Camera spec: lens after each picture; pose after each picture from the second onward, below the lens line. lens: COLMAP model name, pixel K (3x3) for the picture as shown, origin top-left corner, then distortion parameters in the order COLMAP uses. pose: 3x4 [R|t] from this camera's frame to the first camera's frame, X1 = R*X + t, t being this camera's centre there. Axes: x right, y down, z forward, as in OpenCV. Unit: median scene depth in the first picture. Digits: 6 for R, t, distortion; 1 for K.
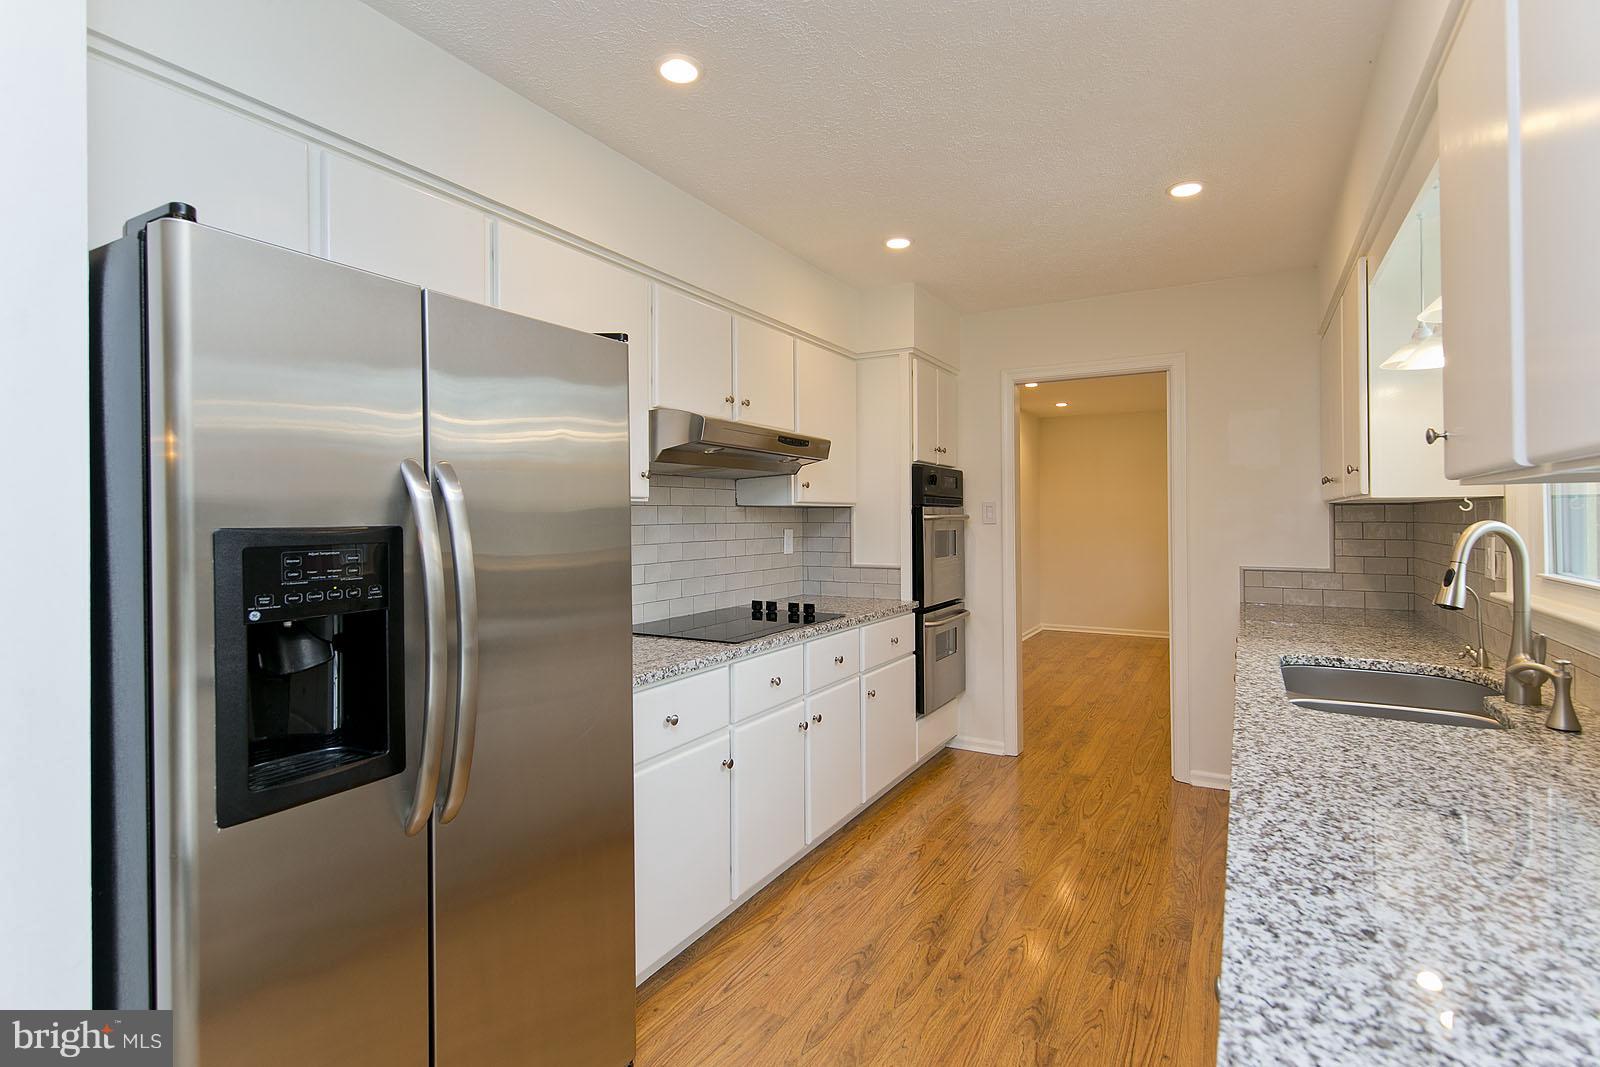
lens RADIAL K [[775.3, 0, 798.8], [0, 775.3, 520.2], [0, 0, 1]] dist [0.013231, -0.002302]
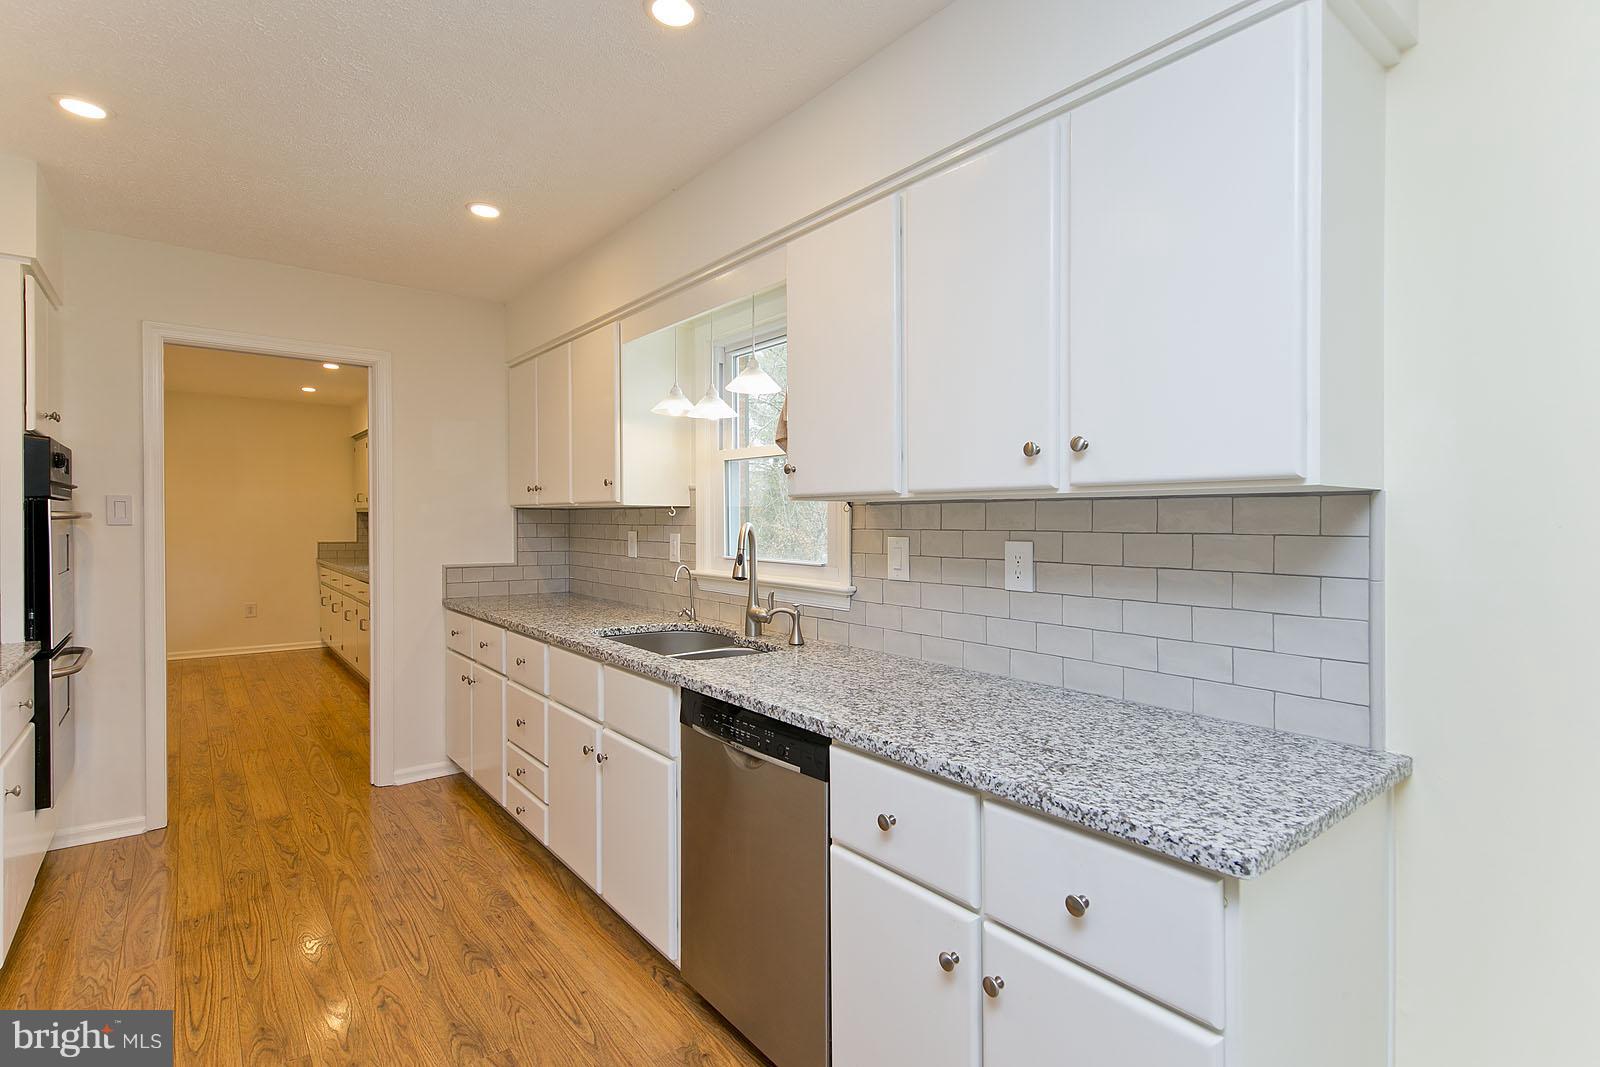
lens RADIAL K [[775.3, 0, 806.9], [0, 775.3, 526.0], [0, 0, 1]] dist [0.013231, -0.002302]
pose [[0.364440, -0.001227, 0.931226, -0.359433], [-0.003250, 0.999991, 0.002589, 0.002436], [-0.931221, -0.003970, 0.364433, 0.218654]]
